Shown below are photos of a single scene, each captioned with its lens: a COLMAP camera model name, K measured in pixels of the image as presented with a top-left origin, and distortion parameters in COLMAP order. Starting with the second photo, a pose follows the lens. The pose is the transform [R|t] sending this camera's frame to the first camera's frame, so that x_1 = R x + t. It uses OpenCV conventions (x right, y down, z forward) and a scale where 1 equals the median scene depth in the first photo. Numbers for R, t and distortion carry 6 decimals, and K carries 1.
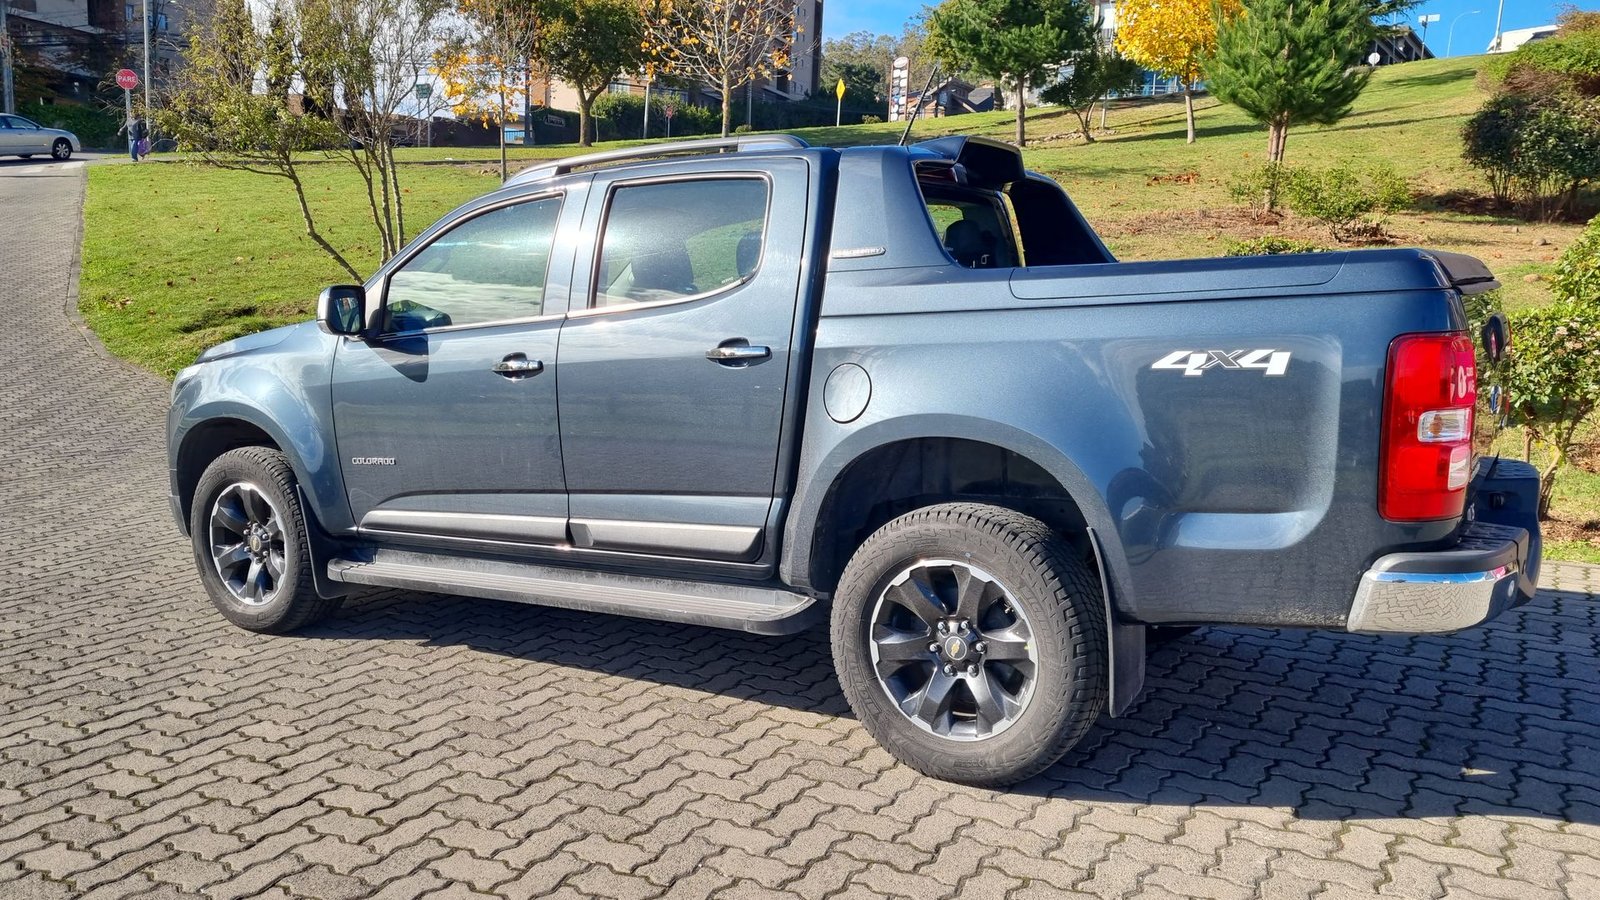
lens RADIAL K [[1213.5, 0, 823.6], [0, 1213.5, 455.2], [0, 0, 1]] dist [0.062859, -0.053234]
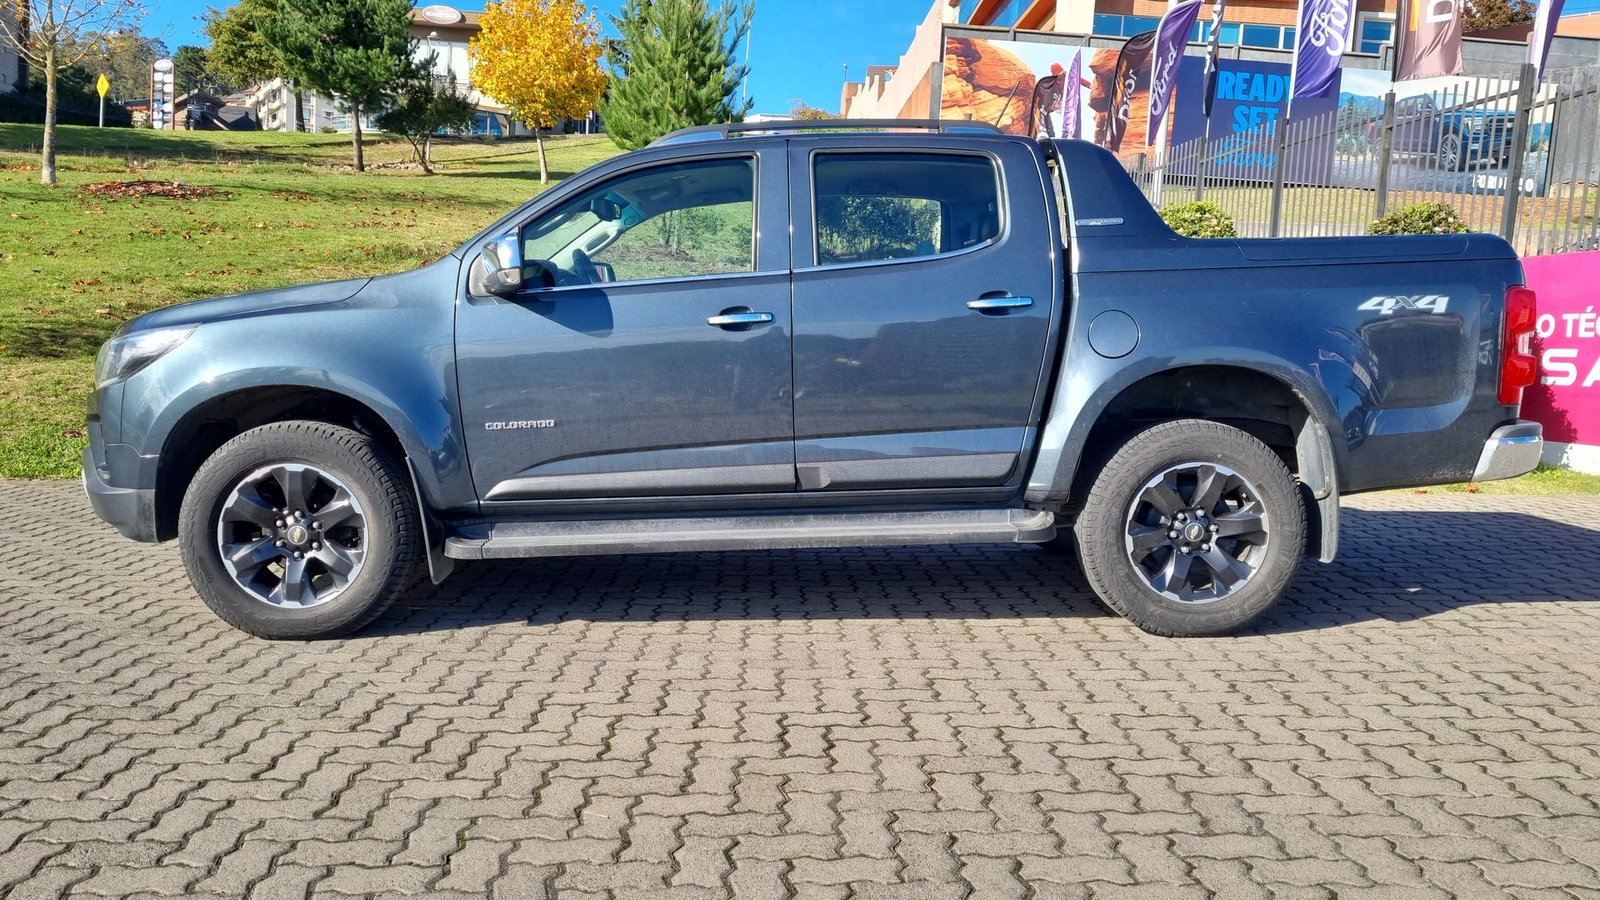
lens RADIAL K [[1174.6, 0, 895.6], [0, 1174.6, 449.2], [0, 0, 1]] dist [0.012361, 0.008540]
pose [[0.824835, -0.040946, 0.563890, -0.780006], [0.058037, 0.998237, -0.012409, 0.062968], [-0.562388, 0.042962, 0.825757, 0.138908]]
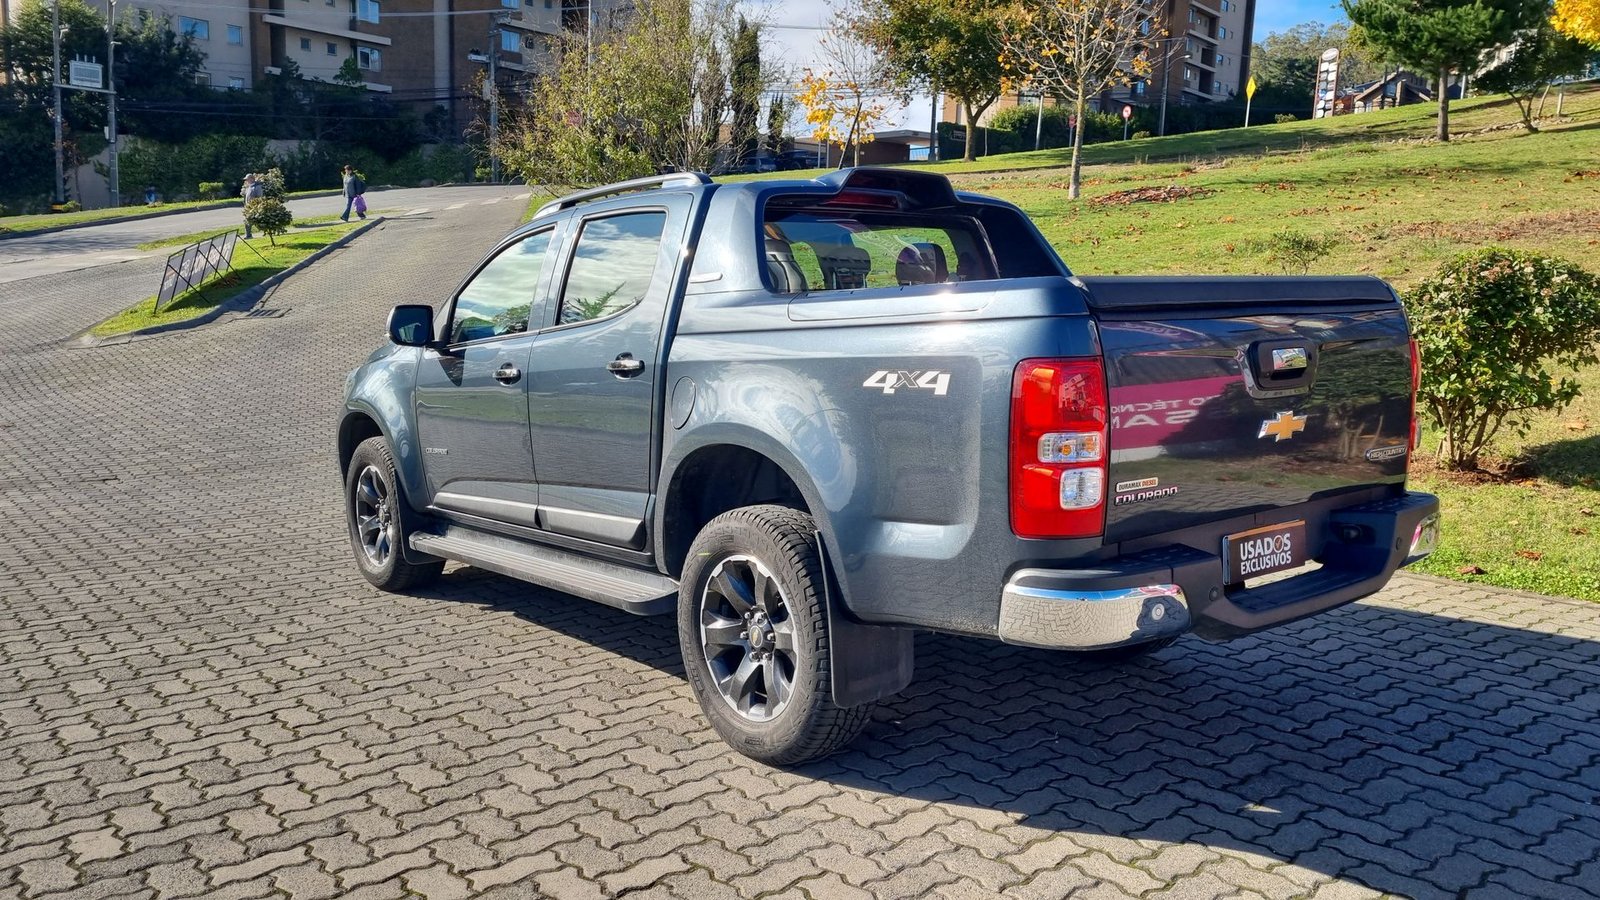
lens RADIAL K [[1213.5, 0, 823.6], [0, 1213.5, 455.2], [0, 0, 1]] dist [0.062859, -0.053234]
pose [[0.950729, 0.038775, -0.307590, 0.461145], [-0.041569, 0.999132, -0.002535, -0.004797], [0.307225, 0.015196, 0.951516, -0.029807]]
